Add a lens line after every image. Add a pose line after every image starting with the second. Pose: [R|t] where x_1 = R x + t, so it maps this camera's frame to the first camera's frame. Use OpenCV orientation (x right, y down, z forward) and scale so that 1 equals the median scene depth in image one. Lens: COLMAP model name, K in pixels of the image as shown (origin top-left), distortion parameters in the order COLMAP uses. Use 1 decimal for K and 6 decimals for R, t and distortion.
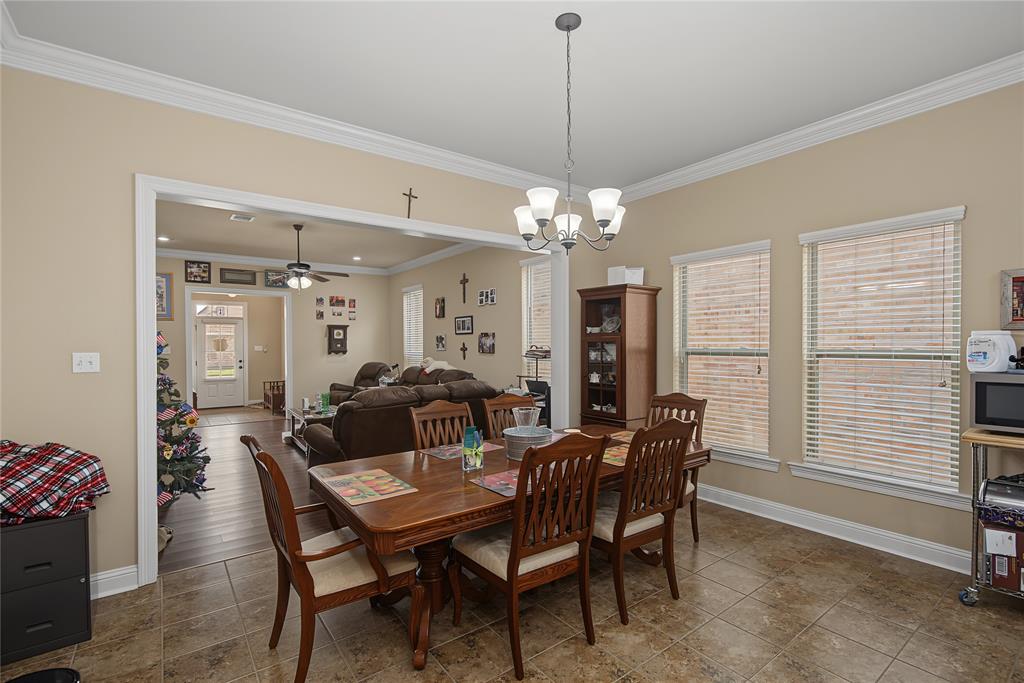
lens RADIAL K [[473.8, 0, 512.0], [0, 473.8, 341.5], [0, 0, 1]] dist [-0.002489, -0.000554]
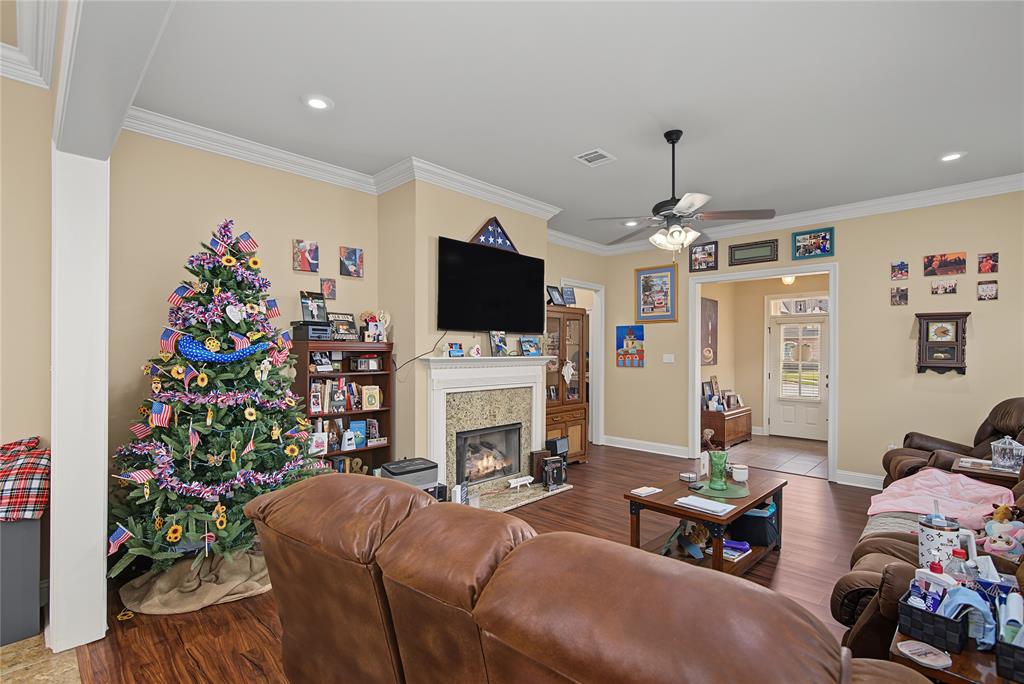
lens RADIAL K [[479.6, 0, 513.1], [0, 479.6, 349.4], [0, 0, 1]] dist [-0.000061, -0.000042]
pose [[0.154253, 0.001863, -0.988030, 0.046788], [0.001280, 0.999997, 0.002086, 0.000333], [0.988031, -0.001586, 0.154250, 0.498469]]
